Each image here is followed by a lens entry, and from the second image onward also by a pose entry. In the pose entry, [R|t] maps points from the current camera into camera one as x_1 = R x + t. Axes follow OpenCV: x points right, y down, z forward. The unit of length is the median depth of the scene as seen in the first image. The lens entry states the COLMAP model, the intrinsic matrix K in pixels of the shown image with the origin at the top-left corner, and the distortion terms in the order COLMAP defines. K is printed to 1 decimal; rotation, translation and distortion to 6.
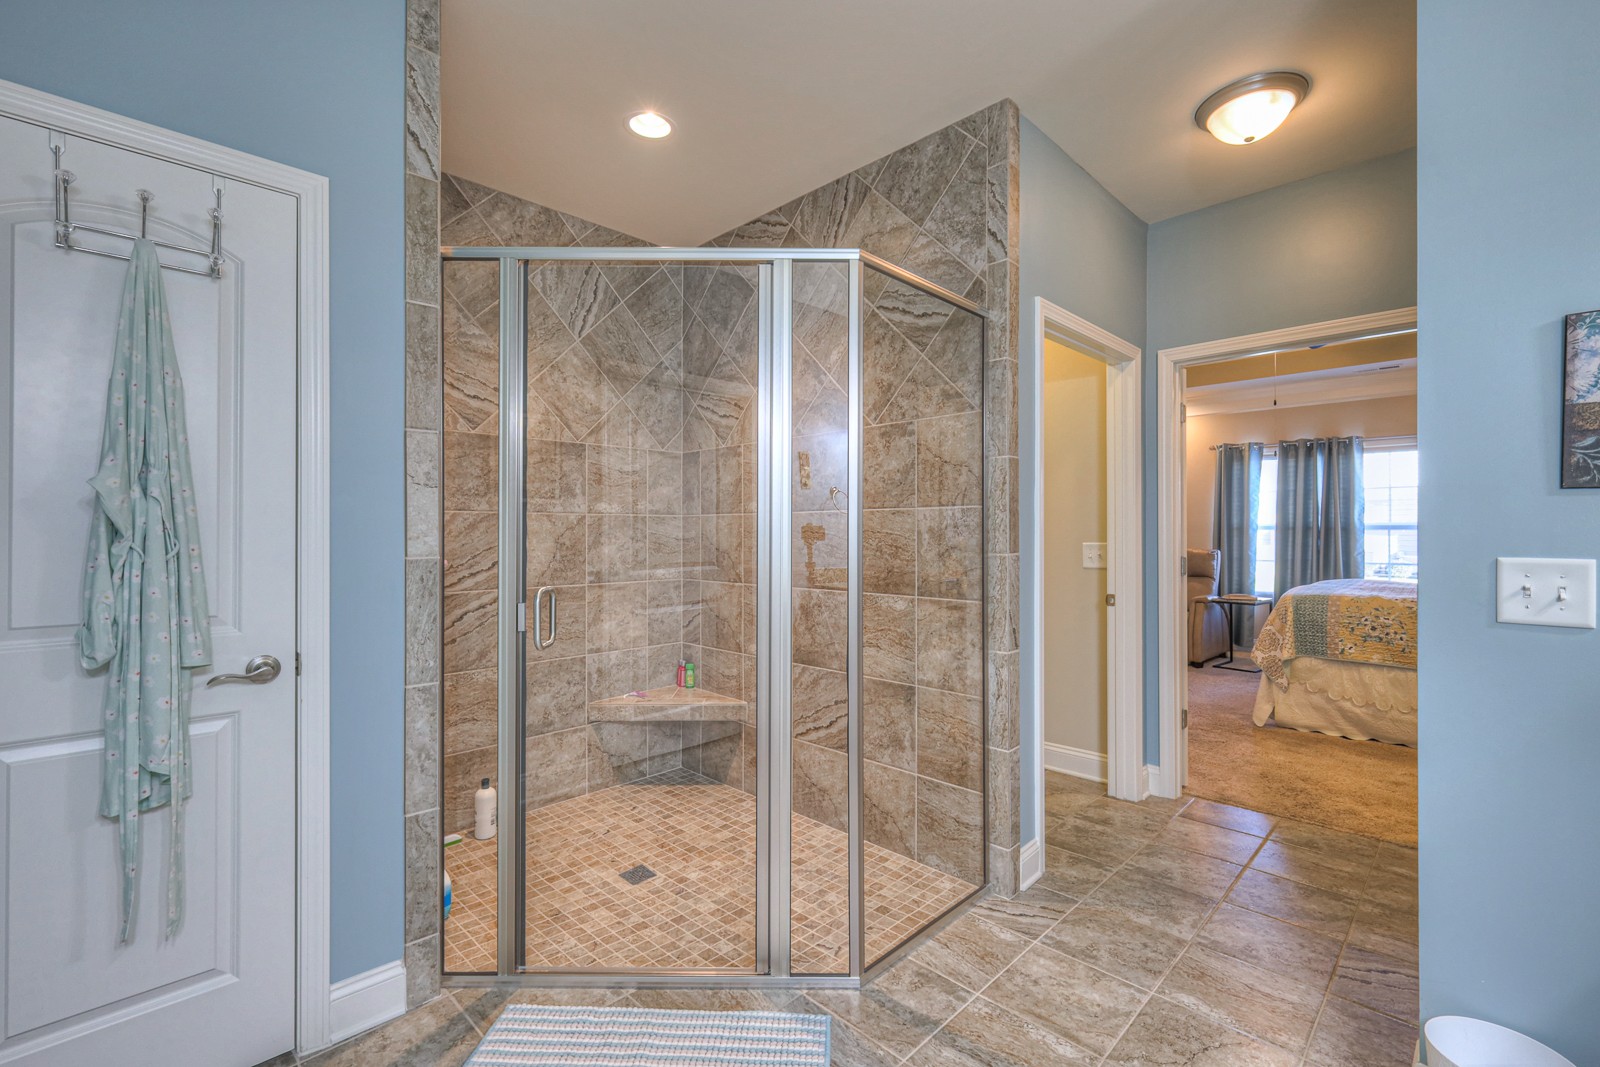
lens RADIAL K [[694.1, 0, 800.5], [0, 694.1, 532.4], [0, 0, 1]] dist [0.002227, -0.000528]
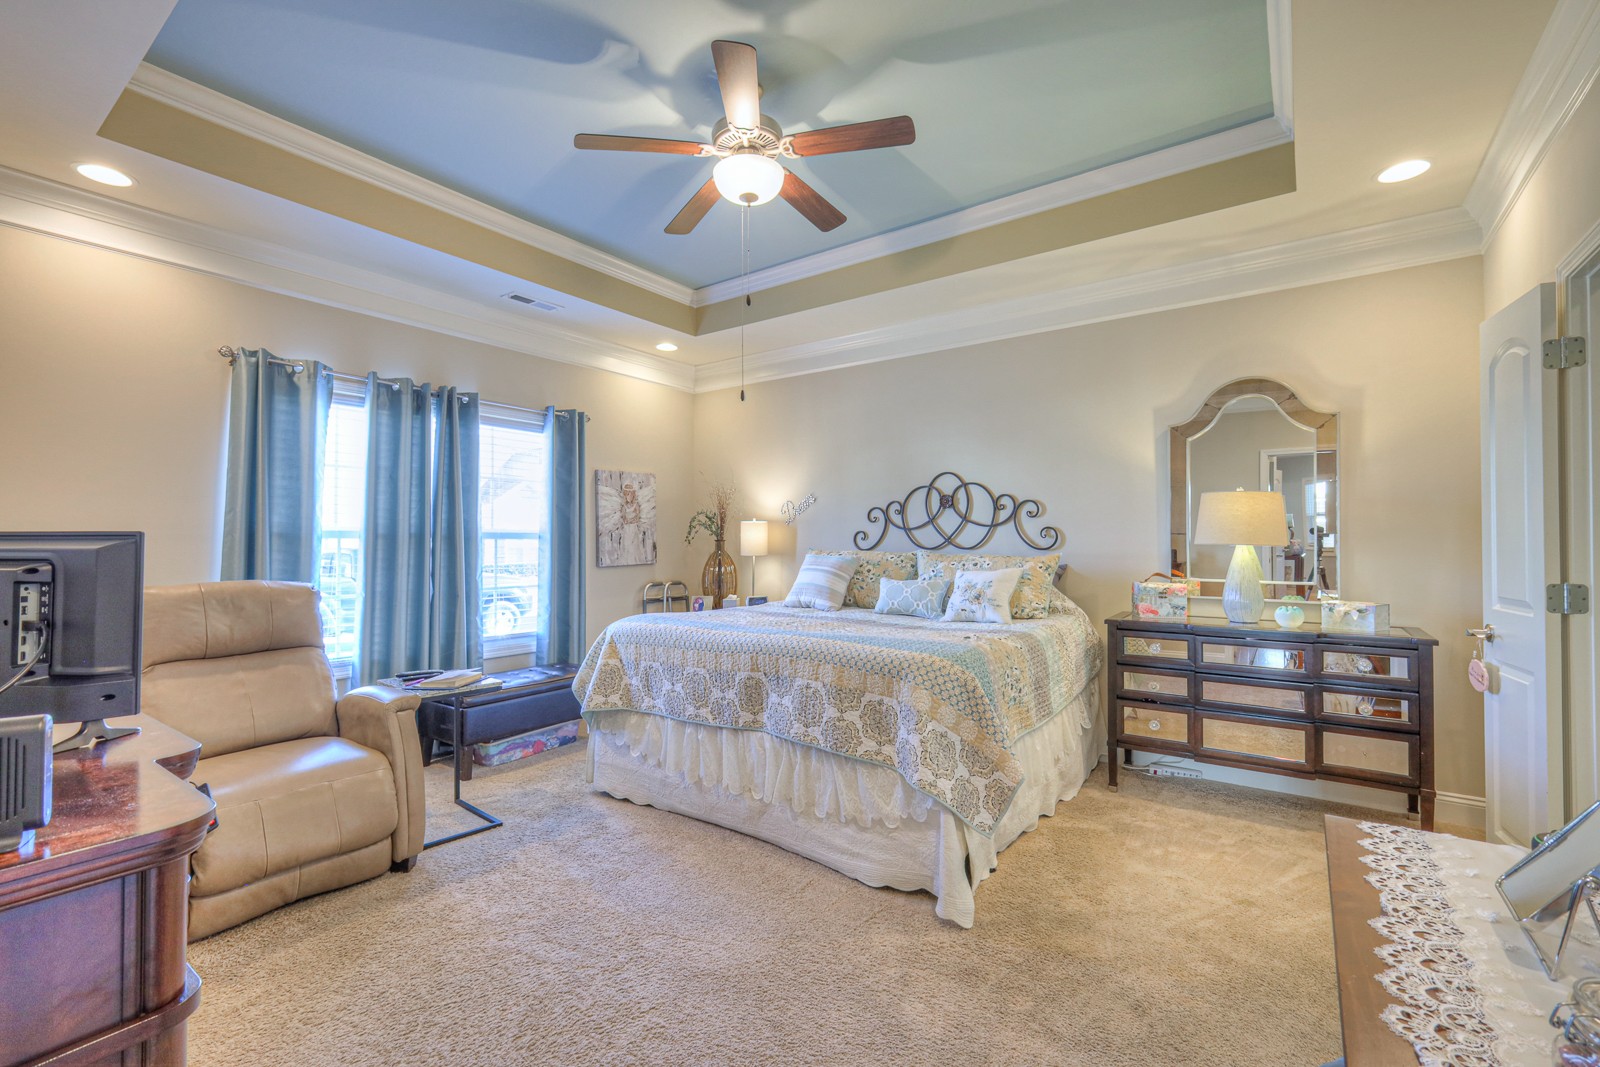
lens RADIAL K [[694.1, 0, 801.1], [0, 694.1, 535.7], [0, 0, 1]] dist [0.002227, -0.000528]
pose [[-0.167479, 0.012497, 0.985796, 0.102644], [0.002336, 0.999922, -0.012279, 0.002241], [-0.985873, 0.000246, -0.167495, 0.774786]]
